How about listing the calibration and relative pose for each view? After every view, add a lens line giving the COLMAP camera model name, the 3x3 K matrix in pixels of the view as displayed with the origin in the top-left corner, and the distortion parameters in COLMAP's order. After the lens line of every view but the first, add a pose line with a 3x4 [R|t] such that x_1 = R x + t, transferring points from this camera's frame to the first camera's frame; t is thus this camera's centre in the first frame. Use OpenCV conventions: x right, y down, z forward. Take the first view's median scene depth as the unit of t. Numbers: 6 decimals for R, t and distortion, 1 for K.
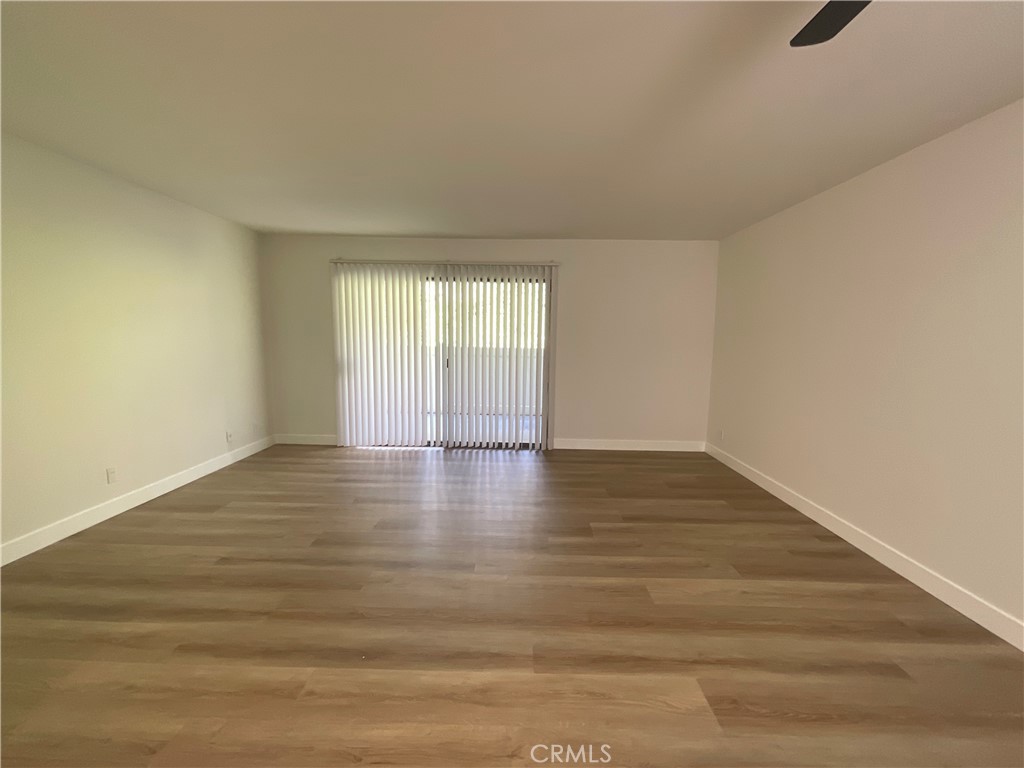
lens RADIAL K [[414.4, 0, 513.4], [0, 414.4, 386.6], [0, 0, 1]] dist [0.002479, -0.000667]
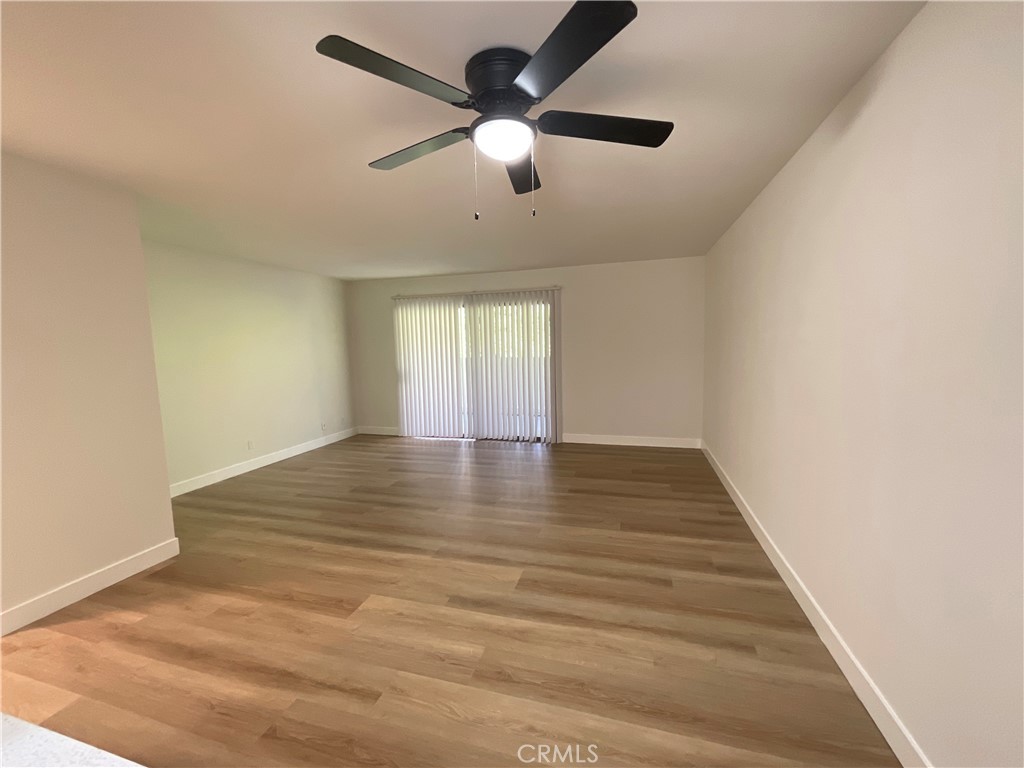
lens RADIAL K [[414.4, 0, 514.7], [0, 414.4, 390.6], [0, 0, 1]] dist [0.002479, -0.000667]
pose [[0.964823, -0.007526, -0.262794, 0.412928], [0.005768, 0.999956, -0.007462, 0.015201], [0.262838, 0.005684, 0.964823, -0.268085]]
